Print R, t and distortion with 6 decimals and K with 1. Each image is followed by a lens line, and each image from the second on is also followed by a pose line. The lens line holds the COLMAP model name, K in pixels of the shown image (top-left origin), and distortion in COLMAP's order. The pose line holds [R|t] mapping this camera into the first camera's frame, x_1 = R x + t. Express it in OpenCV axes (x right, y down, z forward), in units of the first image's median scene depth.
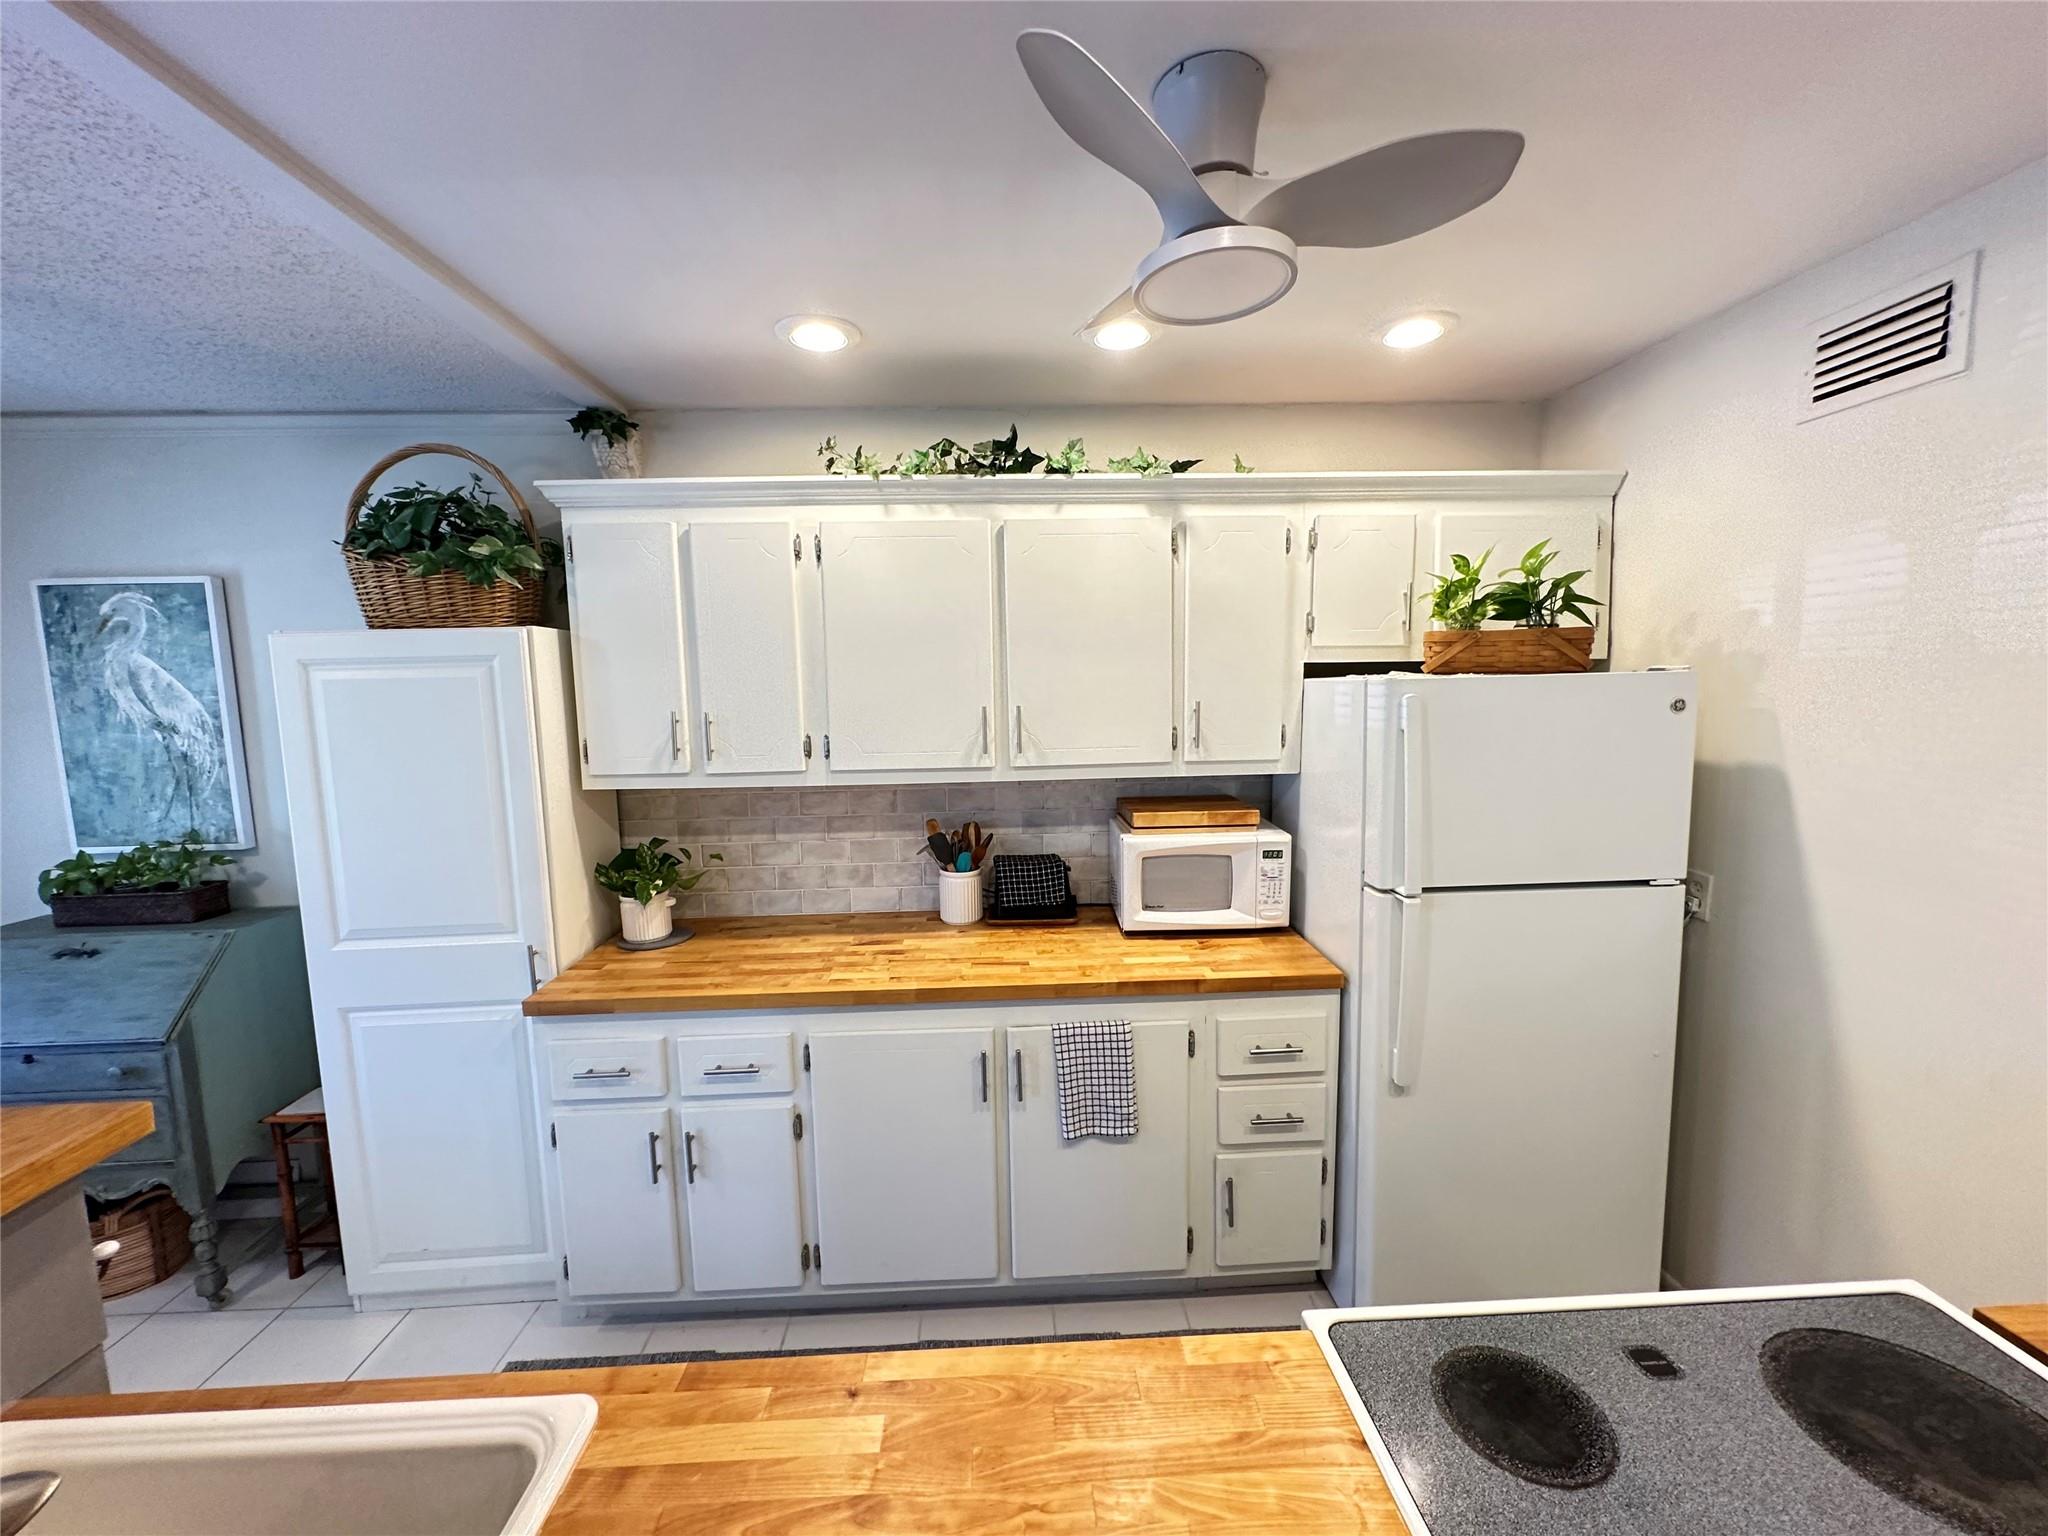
lens RADIAL K [[818.0, 0, 1024.1], [0, 818.0, 769.9], [0, 0, 1]] dist [-0.001335, 0.000335]
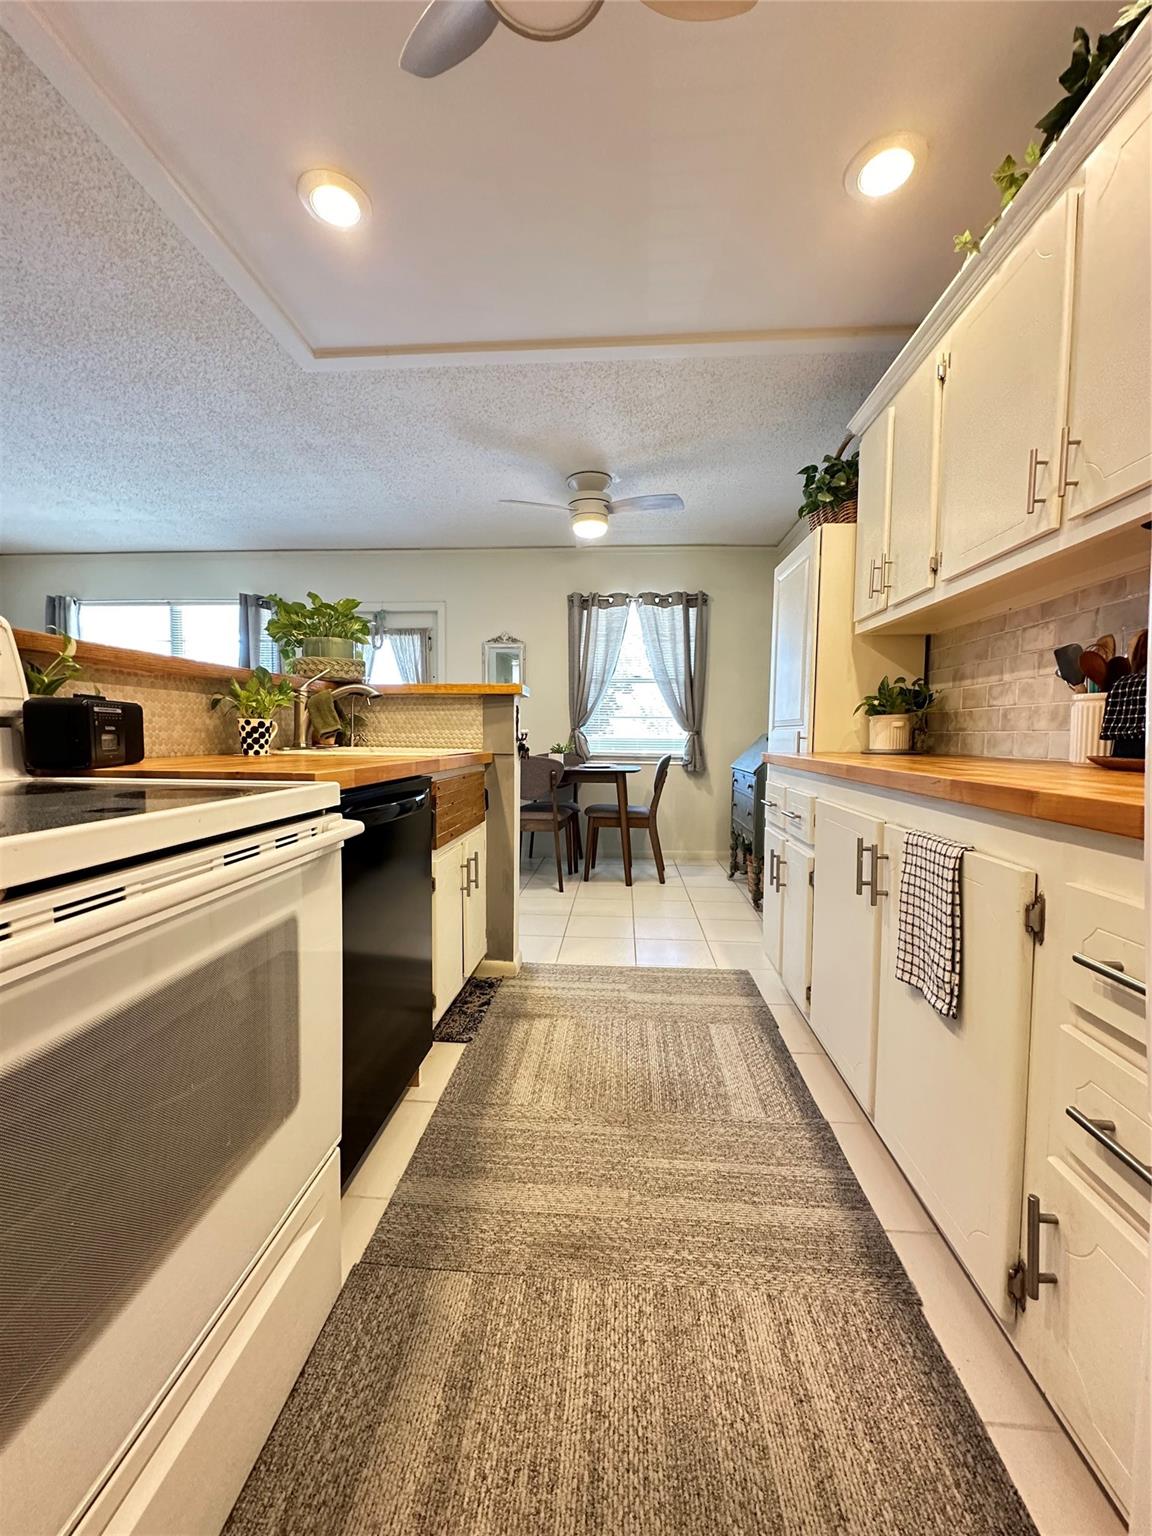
lens RADIAL K [[613.5, 0, 577.1], [0, 613.5, 767.7], [0, 0, 1]] dist [-0.001335, 0.000335]
pose [[-0.113647, 0.074640, -0.990714, 0.554764], [-0.118424, 0.989047, 0.088099, 0.203495], [0.986438, 0.127337, -0.103563, 0.625083]]
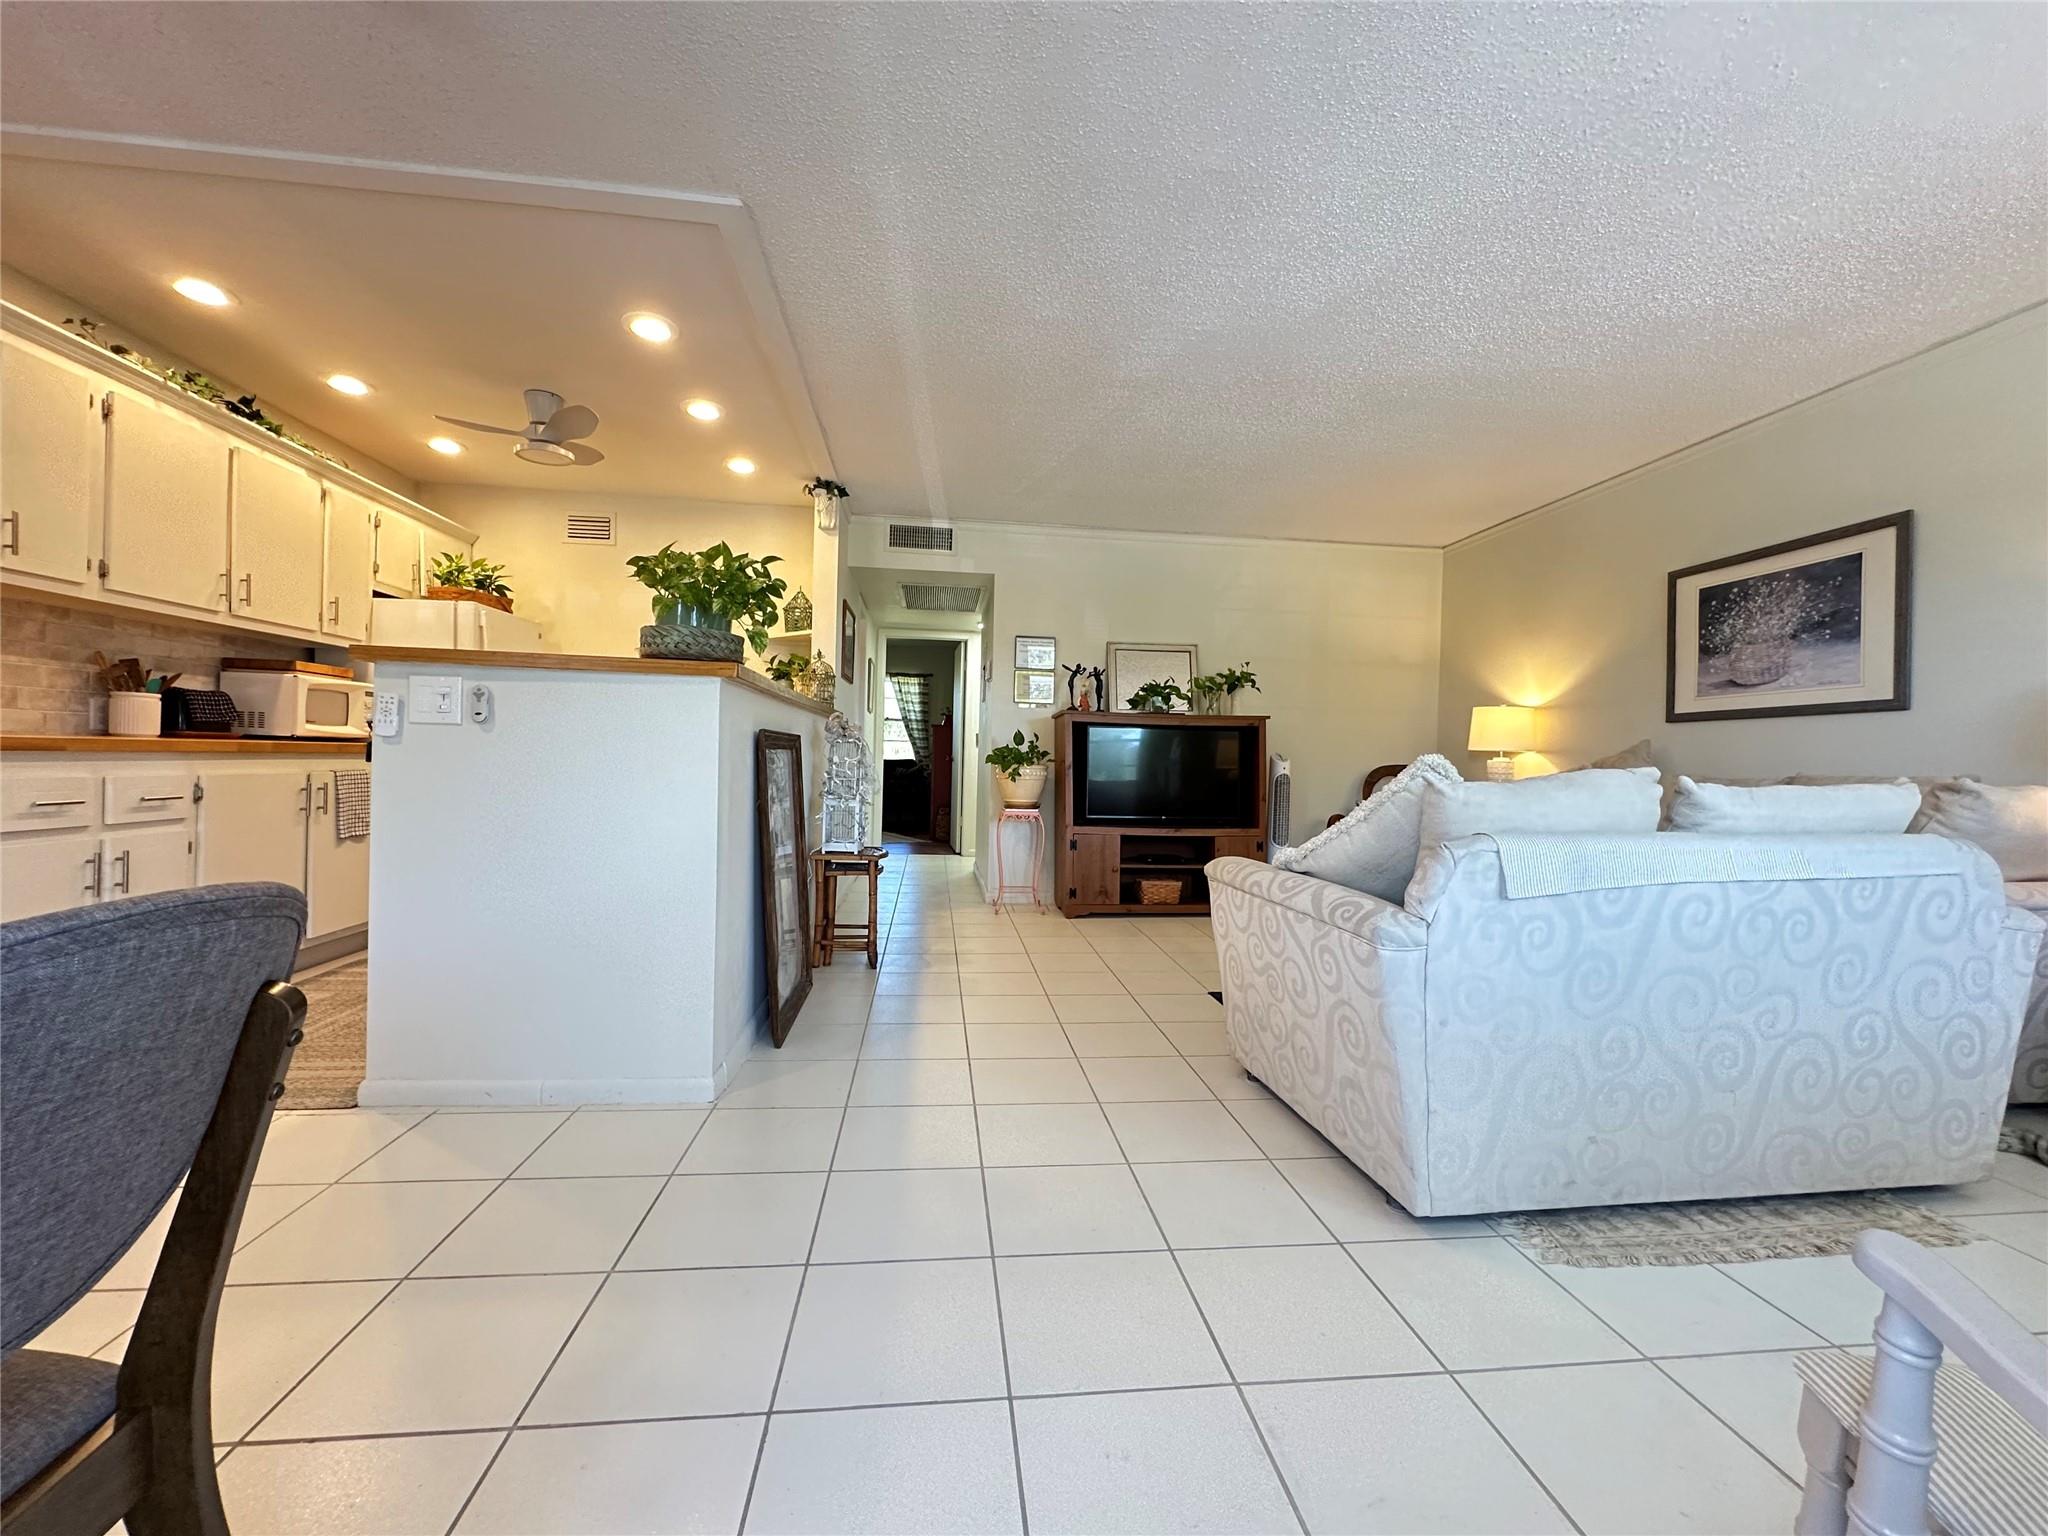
lens RADIAL K [[818.0, 0, 1023.7], [0, 818.0, 766.9], [0, 0, 1]] dist [-0.001335, 0.000335]
pose [[-0.073068, 0.007772, 0.997297, -1.468603], [0.086247, 0.996273, -0.001445, 0.364852], [-0.993591, 0.085909, -0.073466, -0.235393]]
